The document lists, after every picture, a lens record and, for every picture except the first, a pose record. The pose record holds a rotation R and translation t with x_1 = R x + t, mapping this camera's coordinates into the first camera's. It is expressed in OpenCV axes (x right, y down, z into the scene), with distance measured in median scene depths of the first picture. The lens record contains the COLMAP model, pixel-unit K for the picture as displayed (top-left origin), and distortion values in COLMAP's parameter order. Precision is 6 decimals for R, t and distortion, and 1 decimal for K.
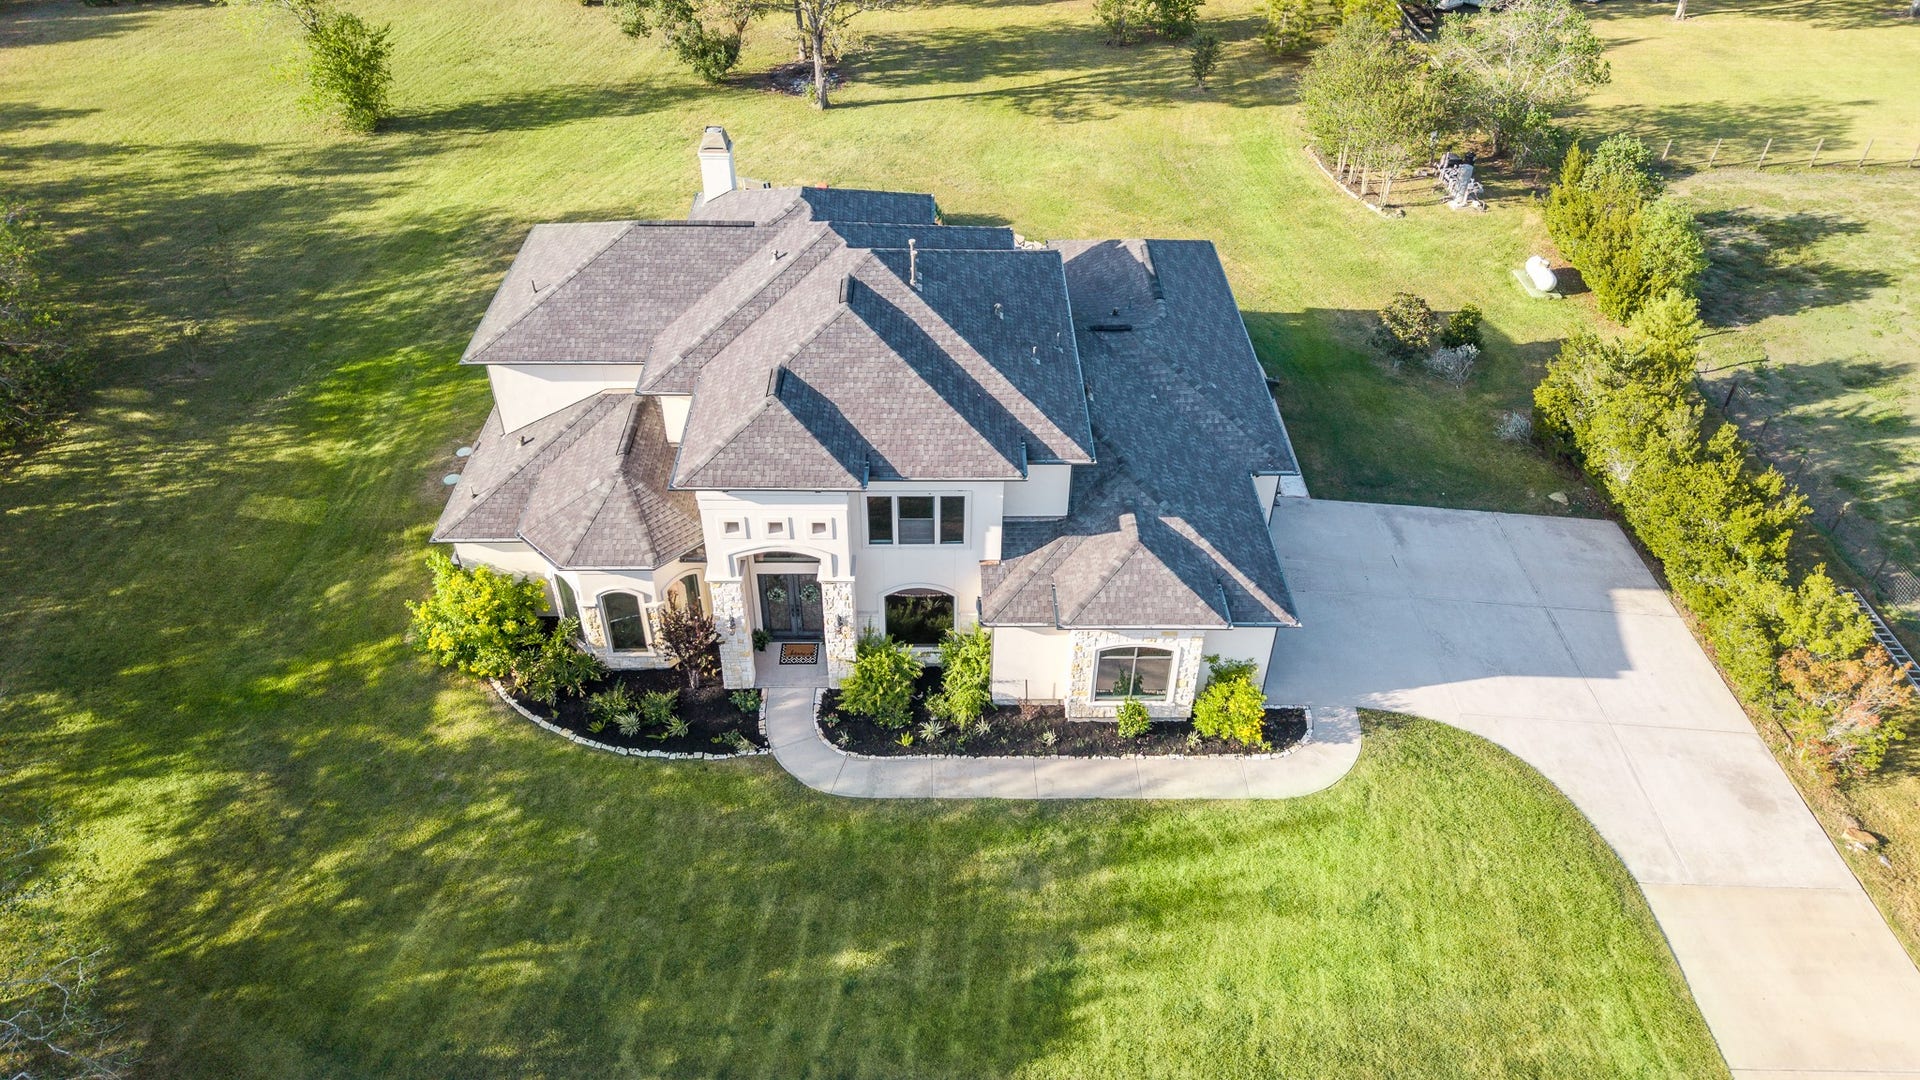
lens RADIAL K [[1494.3, 0, 960.0], [0, 1494.3, 540.0], [0, 0, 1]] dist [-0.007417, -0.006032]
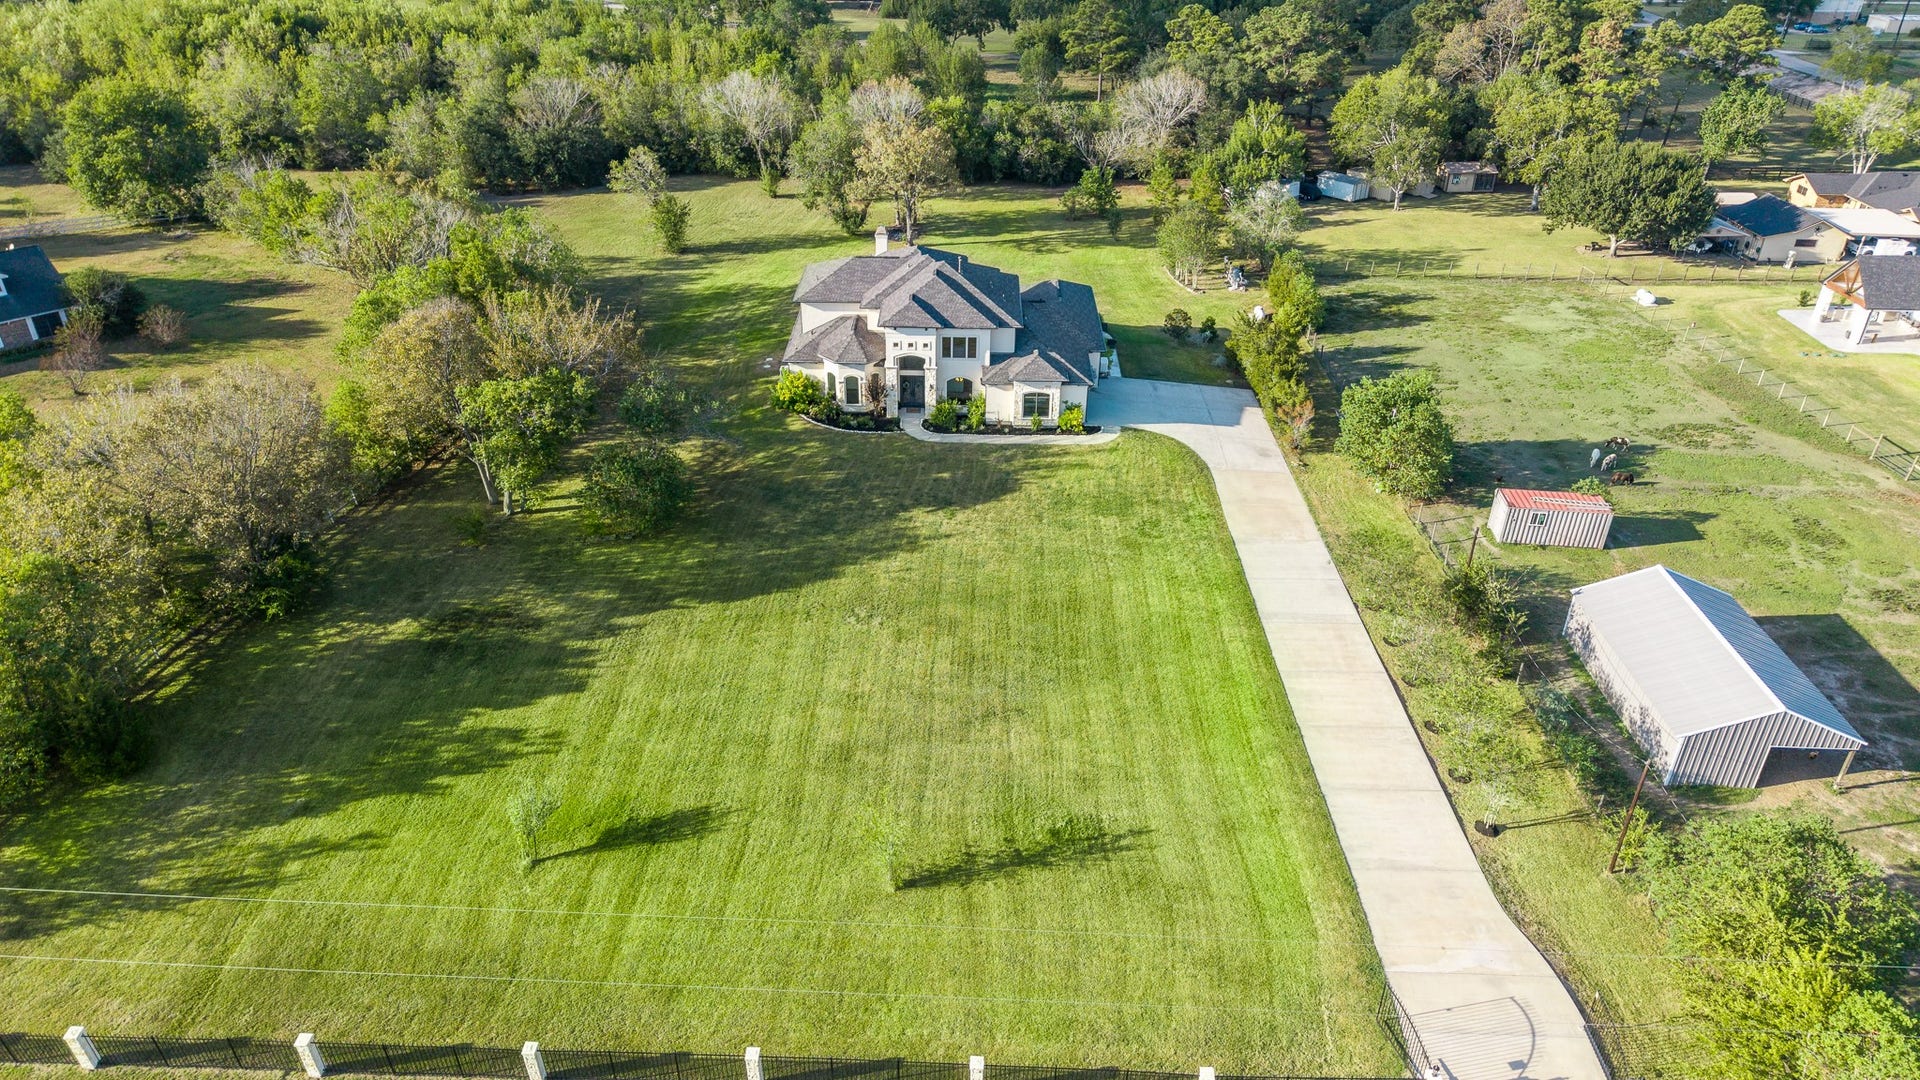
lens RADIAL K [[1494.3, 0, 960.0], [0, 1494.3, 540.0], [0, 0, 1]] dist [-0.007417, -0.006032]
pose [[0.999478, 0.014675, -0.028777, 0.055871], [-0.018730, 0.989089, -0.146124, 0.721952], [0.026319, 0.146587, 0.988848, -1.659942]]
